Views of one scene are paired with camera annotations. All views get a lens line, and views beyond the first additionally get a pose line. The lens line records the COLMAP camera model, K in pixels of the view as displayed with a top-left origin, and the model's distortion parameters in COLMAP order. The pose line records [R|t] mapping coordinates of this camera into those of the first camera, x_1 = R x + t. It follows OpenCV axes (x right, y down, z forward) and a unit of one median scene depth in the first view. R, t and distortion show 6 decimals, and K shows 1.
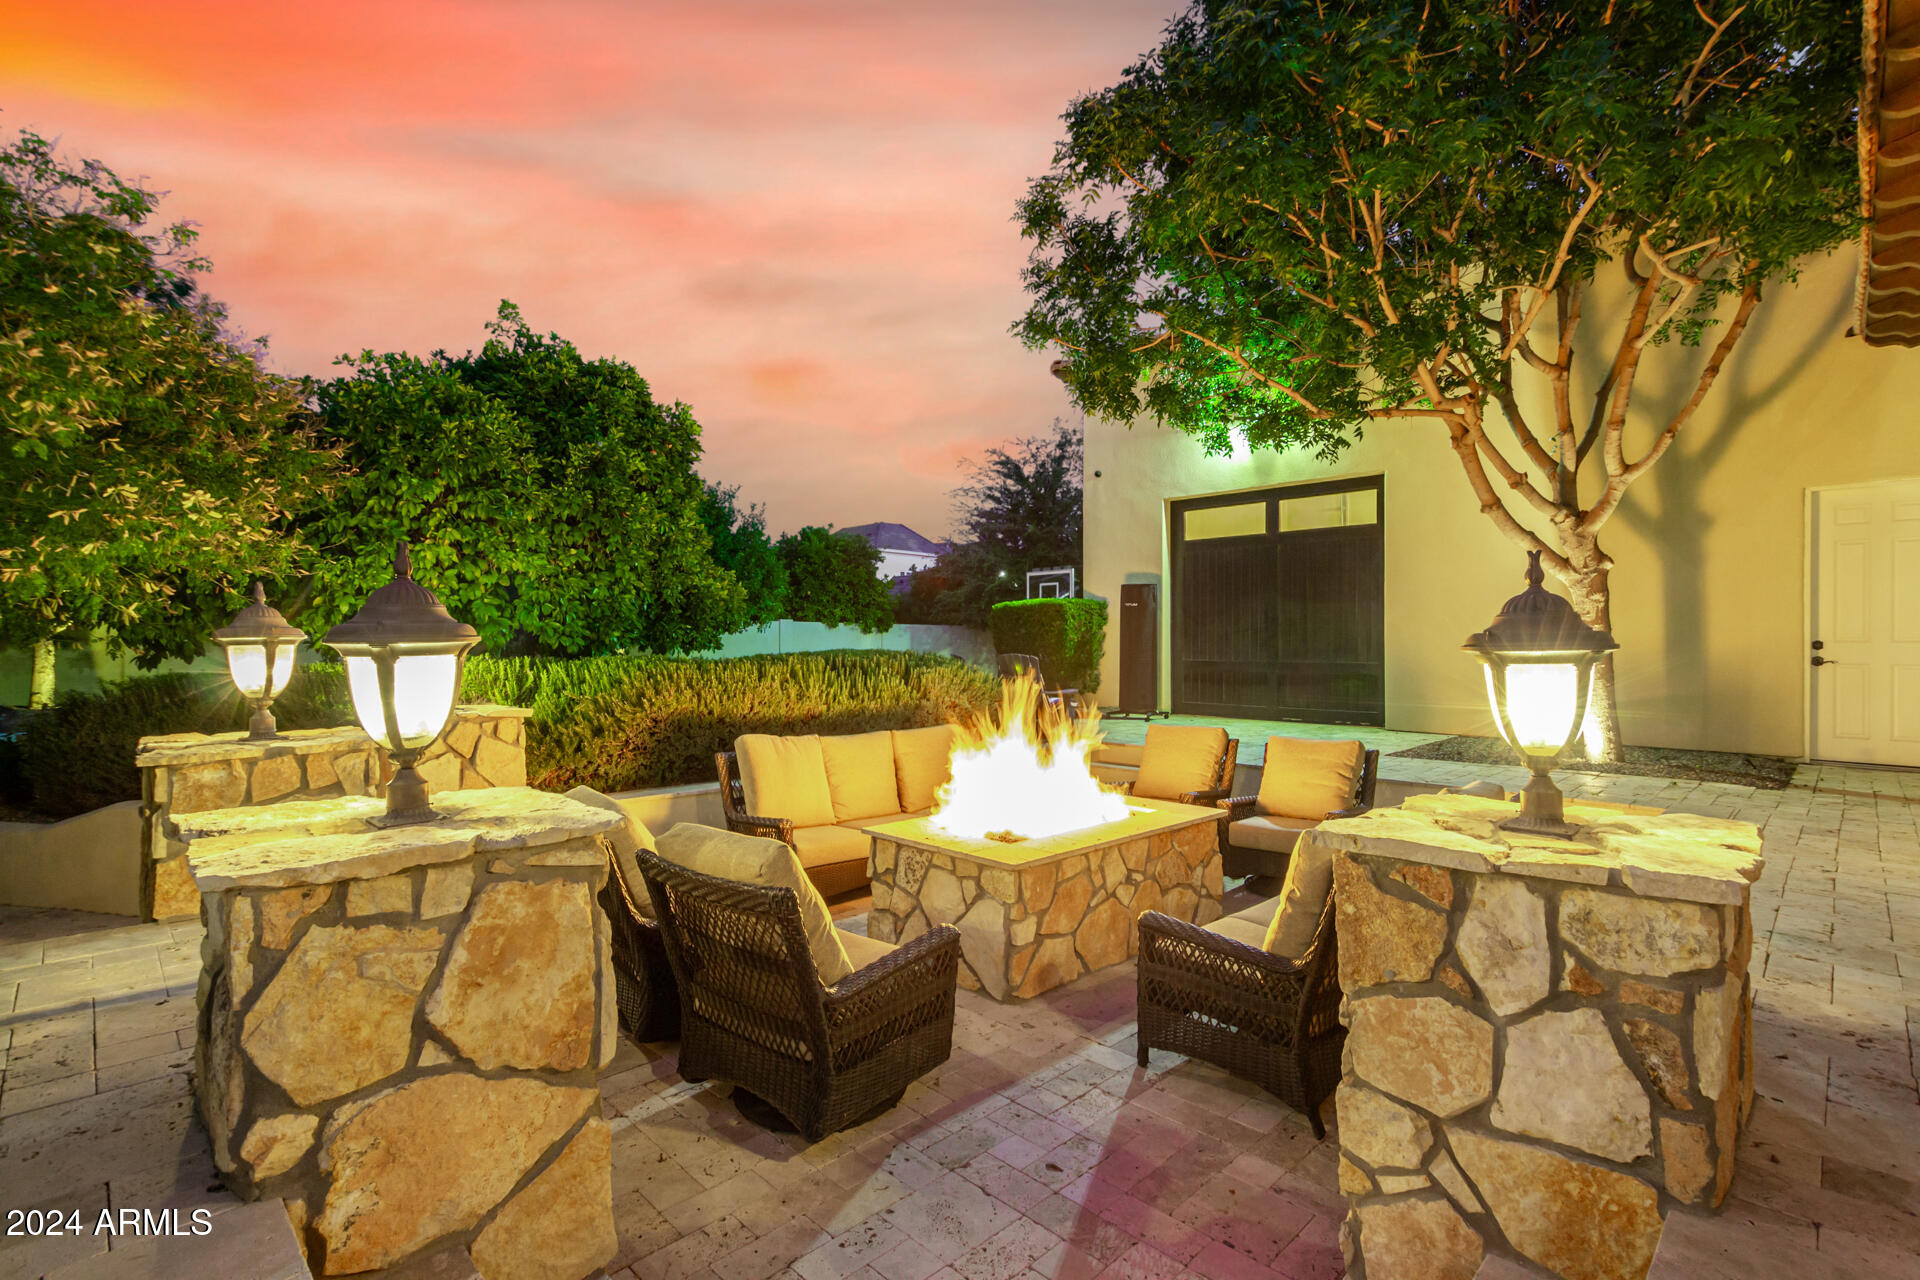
lens RADIAL K [[878.2, 0, 958.5], [0, 878.2, 644.4], [0, 0, 1]] dist [0.002046, 0.000217]
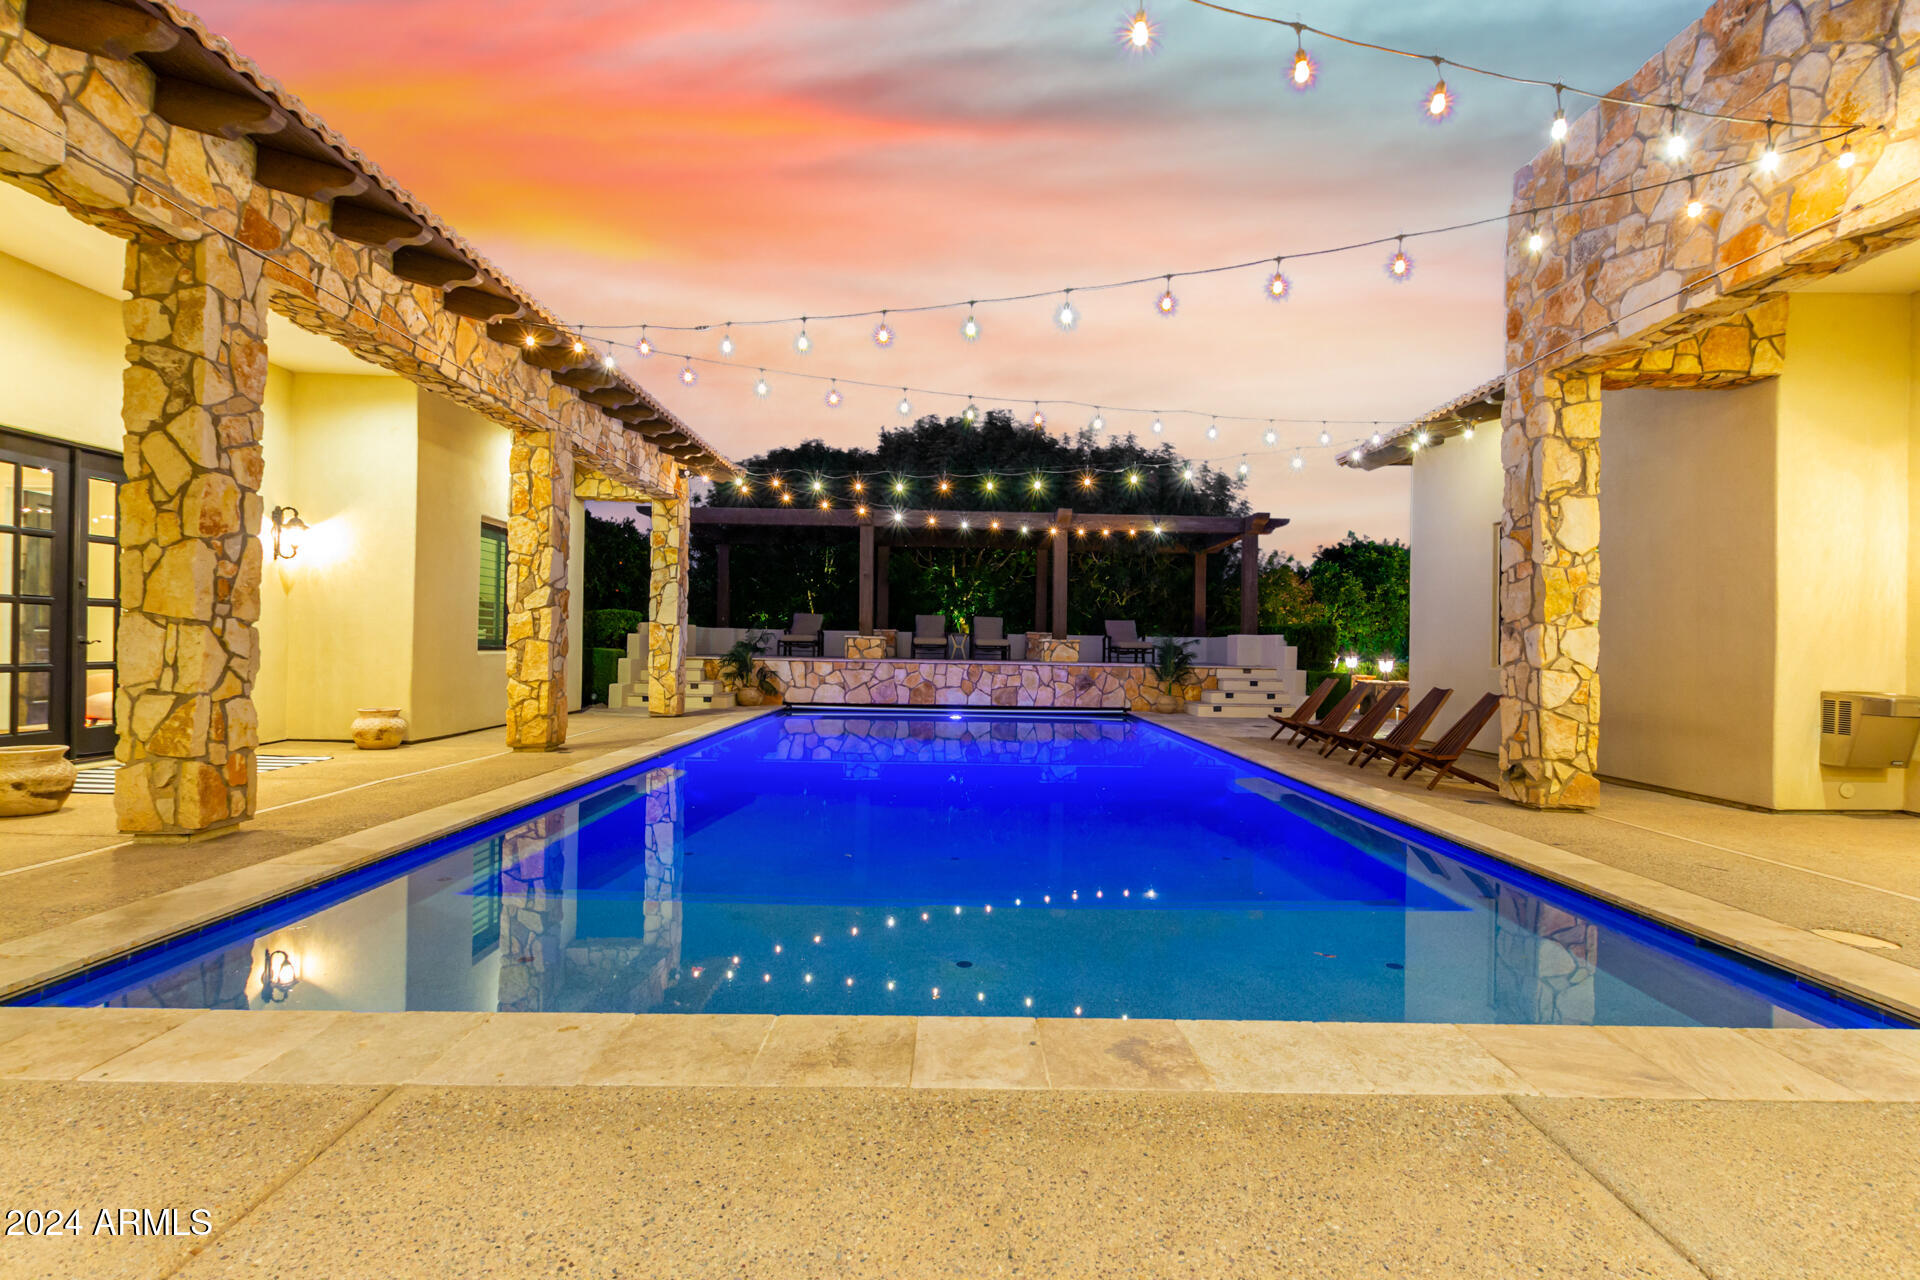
lens RADIAL K [[878.2, 0, 958.6], [0, 878.2, 635.2], [0, 0, 1]] dist [0.002046, 0.000217]
pose [[0.715721, 0.010746, -0.698303, 0.571057], [-0.010654, 0.999933, 0.004468, -0.066741], [0.698305, 0.004242, 0.715788, -1.957466]]
